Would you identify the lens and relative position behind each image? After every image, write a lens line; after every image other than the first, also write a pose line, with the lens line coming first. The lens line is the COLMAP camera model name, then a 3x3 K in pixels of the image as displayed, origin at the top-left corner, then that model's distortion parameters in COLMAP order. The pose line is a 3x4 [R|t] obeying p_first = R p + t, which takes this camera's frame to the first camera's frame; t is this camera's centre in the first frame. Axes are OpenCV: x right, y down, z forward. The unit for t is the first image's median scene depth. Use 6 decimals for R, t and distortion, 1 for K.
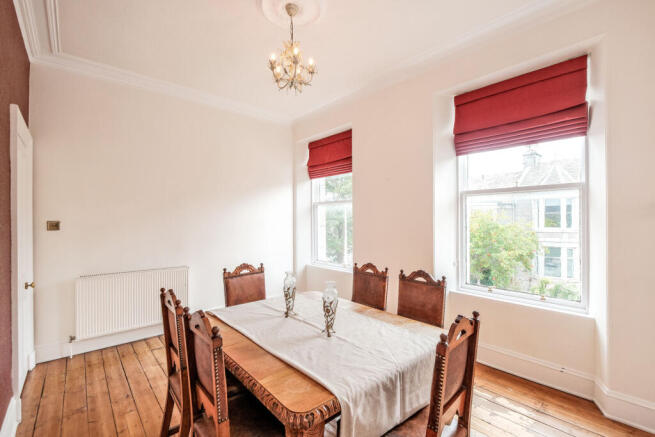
lens RADIAL K [[287.2, 0, 327.5], [0, 287.2, 218.5], [0, 0, 1]] dist [-0.003504, -0.000259]
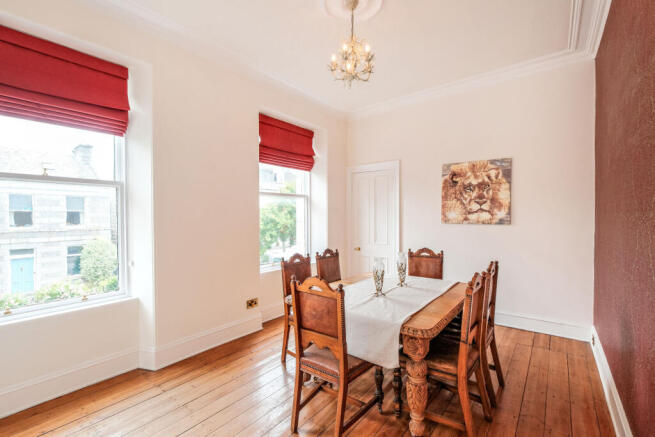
lens RADIAL K [[291.2, 0, 327.5], [0, 291.2, 218.5], [0, 0, 1]] dist [0.002026, 0.000255]
pose [[-0.185570, -0.014122, 0.982530, -0.852545], [-0.001577, 0.999900, 0.014074, 0.004997], [-0.982630, 0.001063, -0.185573, 0.960139]]
